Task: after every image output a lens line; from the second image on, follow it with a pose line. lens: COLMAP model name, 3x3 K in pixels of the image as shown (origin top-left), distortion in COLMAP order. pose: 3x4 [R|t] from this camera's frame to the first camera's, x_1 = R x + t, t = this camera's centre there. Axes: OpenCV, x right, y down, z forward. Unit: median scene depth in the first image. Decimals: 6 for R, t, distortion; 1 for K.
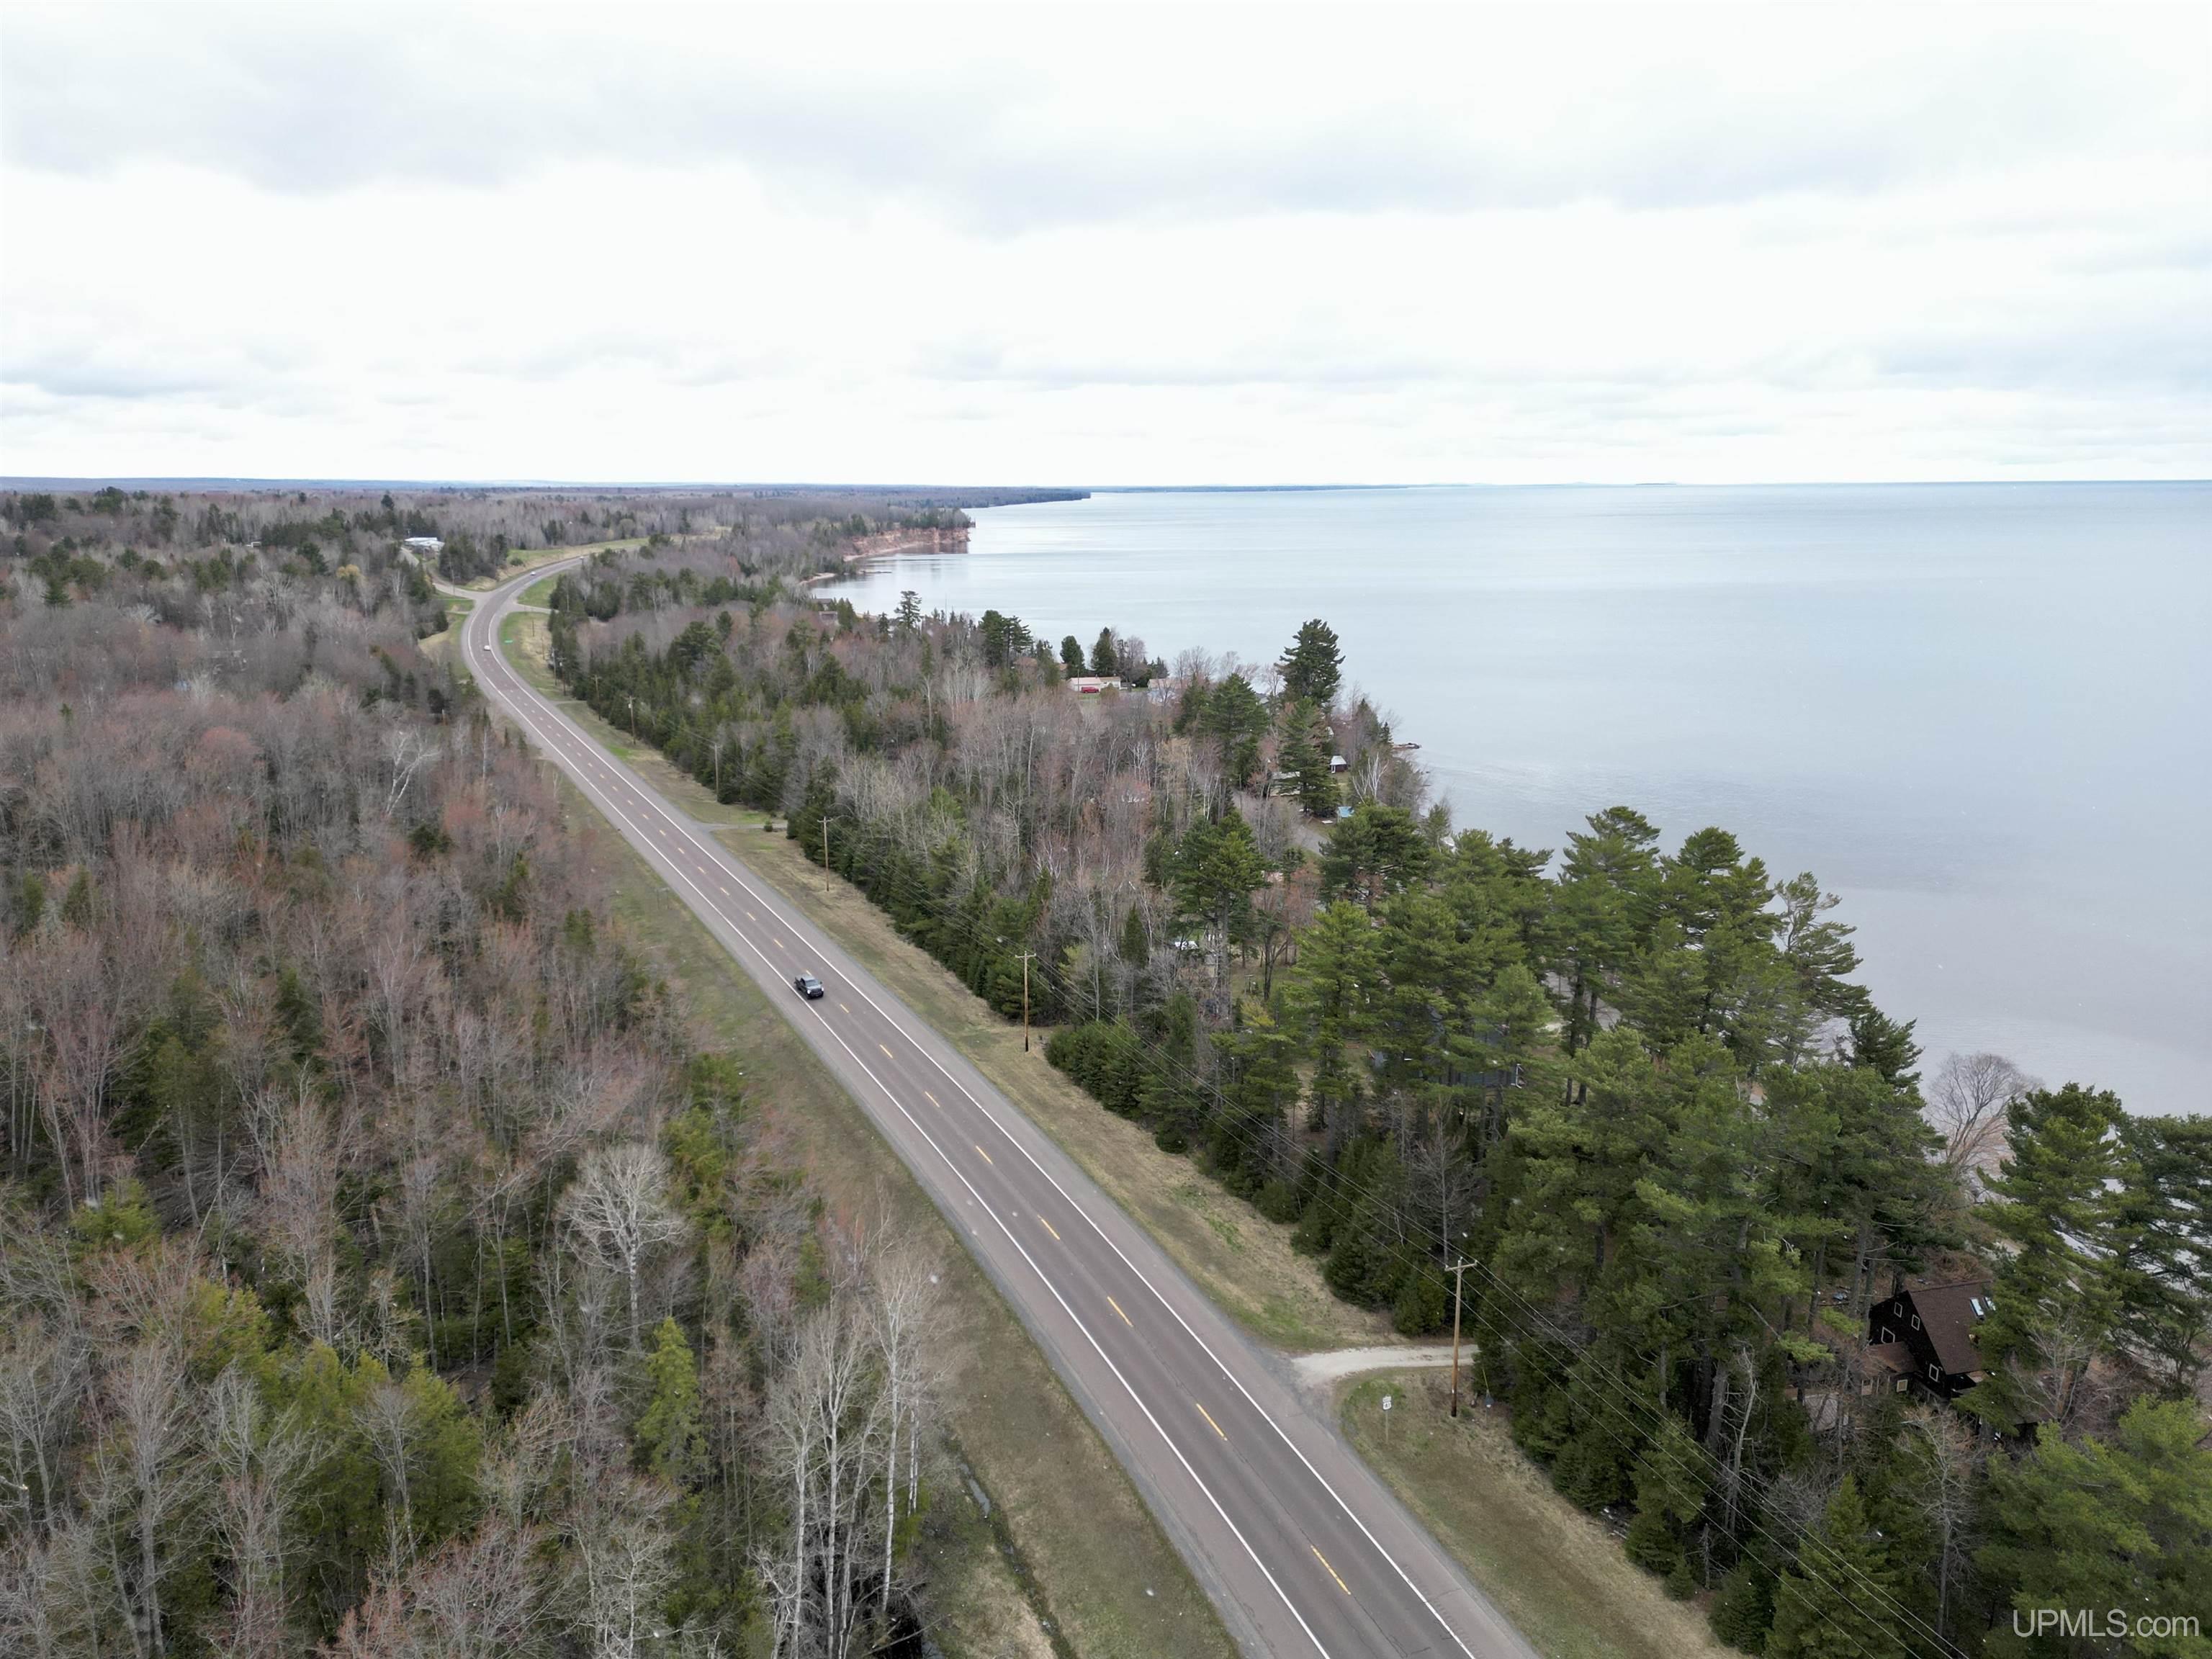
lens RADIAL K [[1526.0, 0, 1095.7], [0, 1526.0, 821.0], [0, 0, 1]] dist [0.086174, -0.074762]
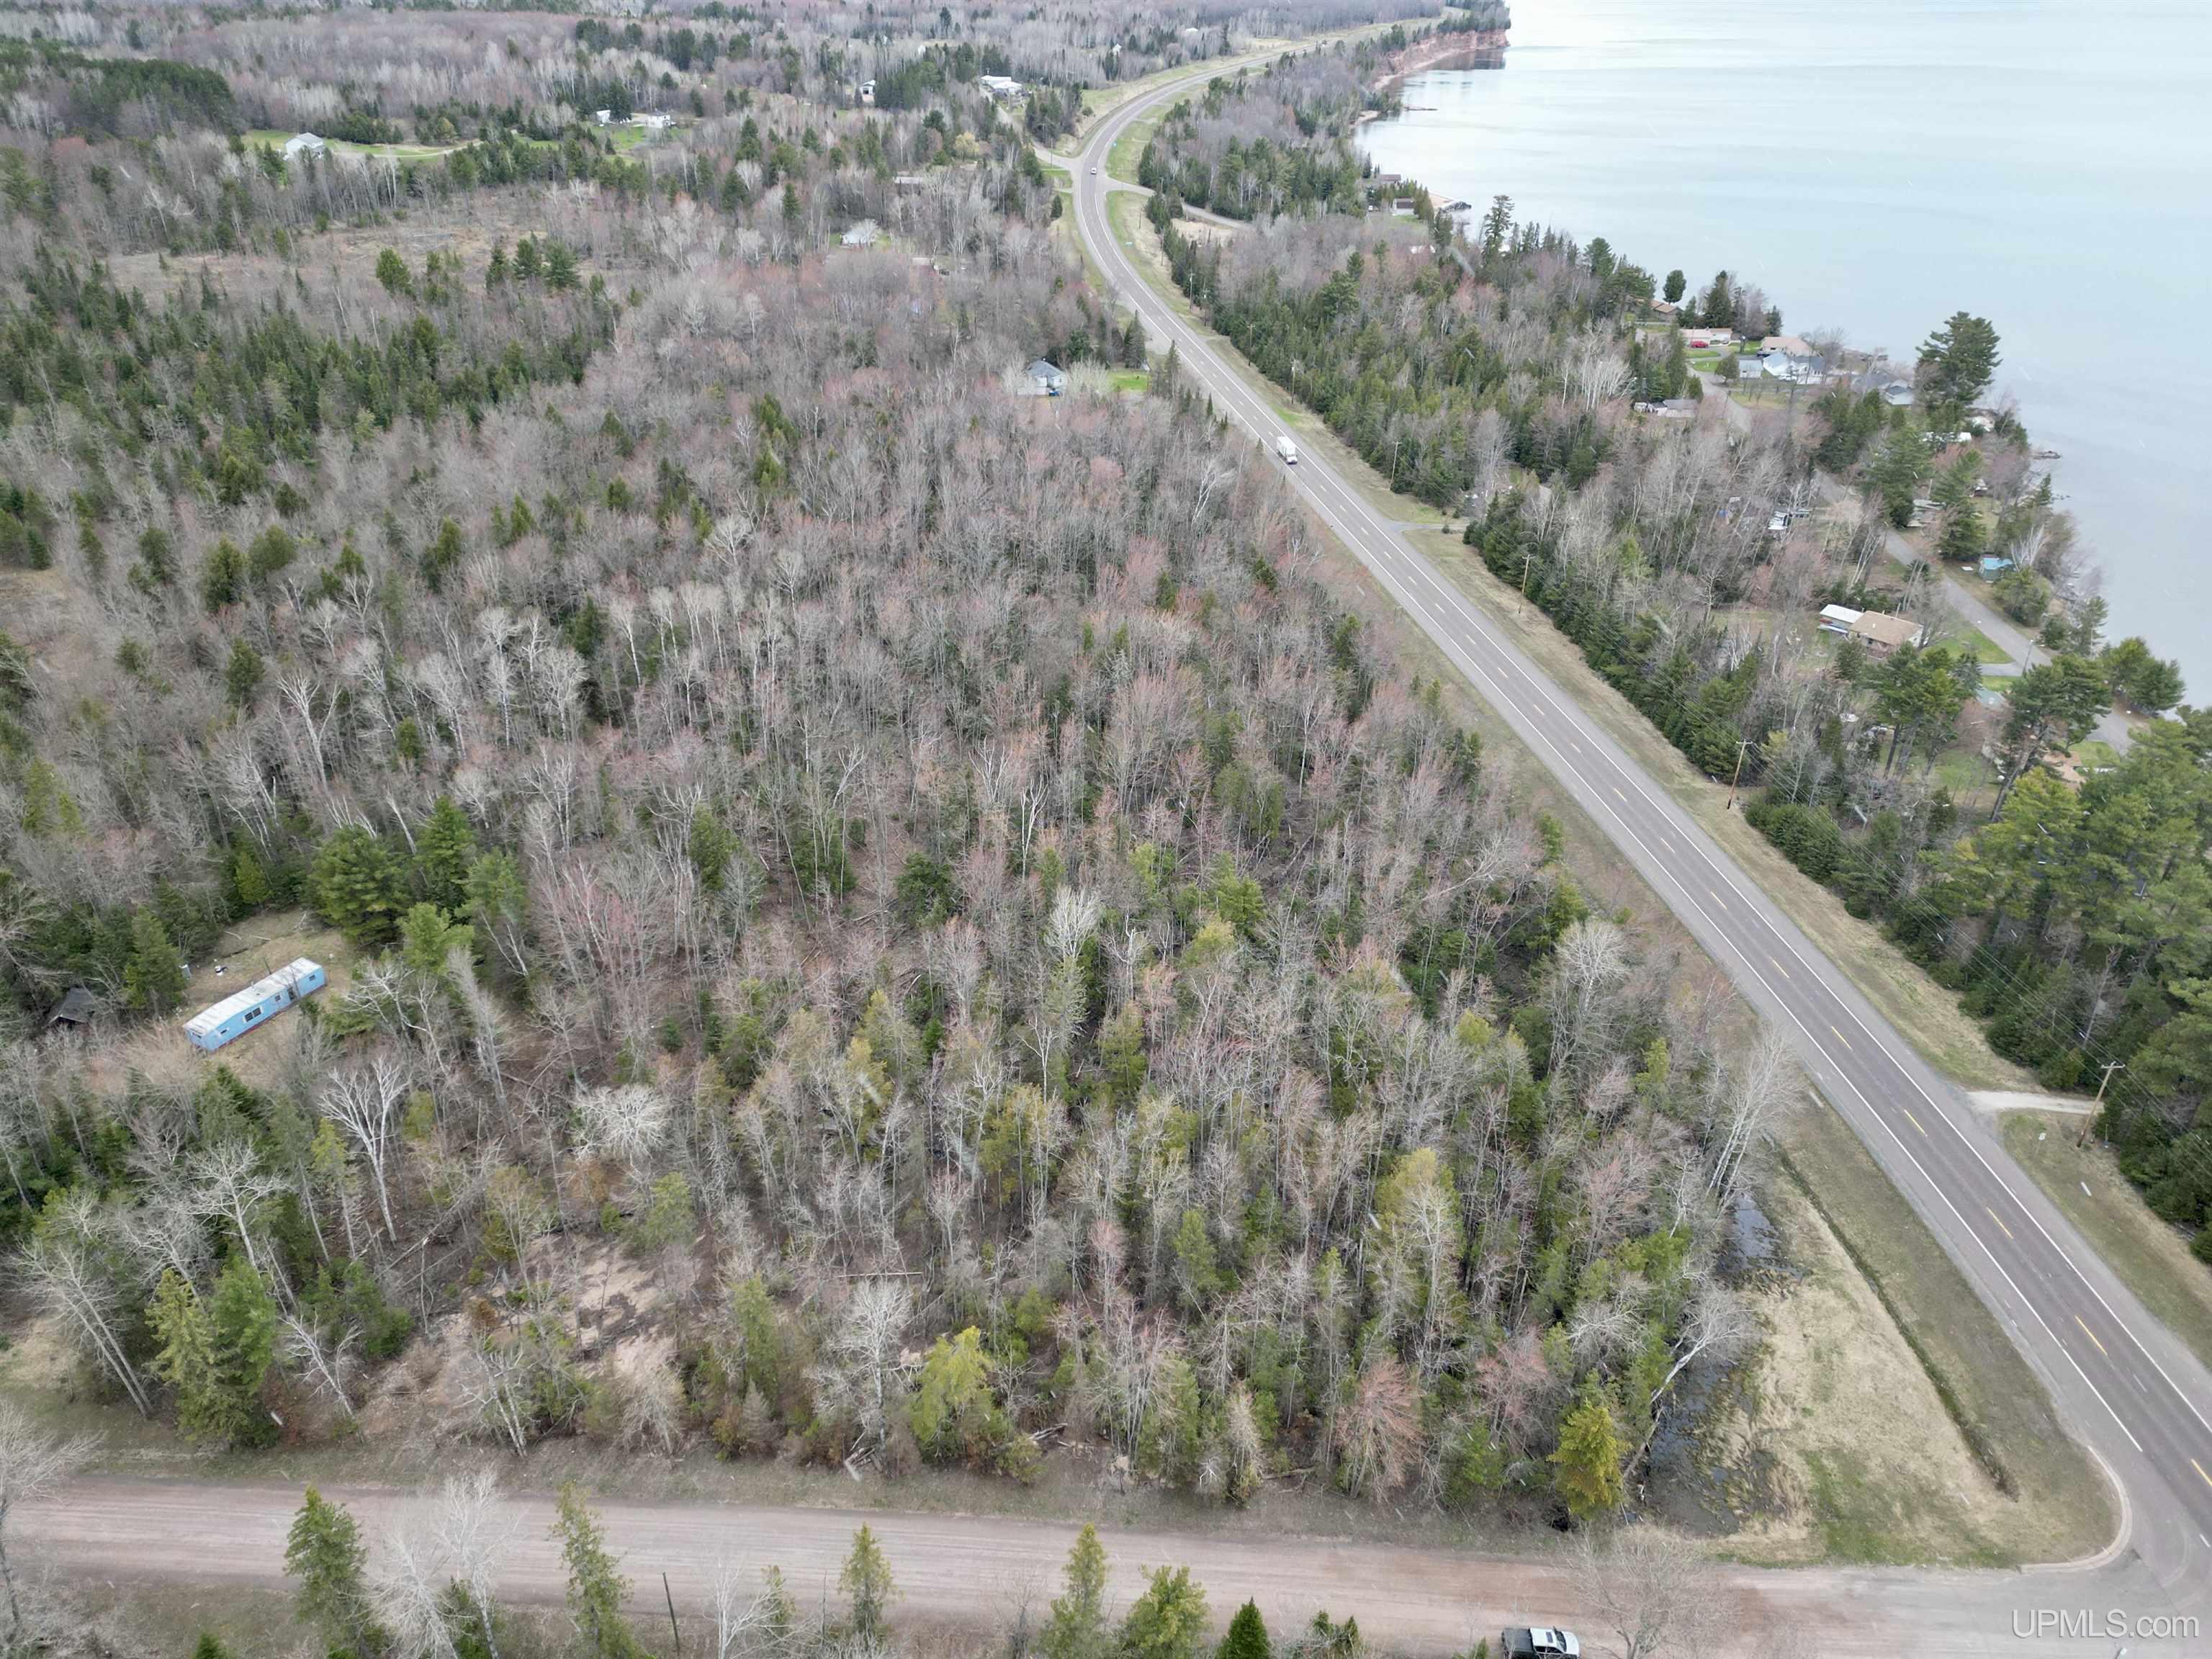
lens RADIAL K [[1526.0, 0, 1107.7], [0, 1526.0, 823.8], [0, 0, 1]] dist [0.086174, -0.074762]
pose [[0.958663, 0.148526, -0.242703, -0.208894], [-0.068206, 0.948039, 0.310758, -0.195796], [0.276247, -0.281359, 0.918980, -0.355858]]
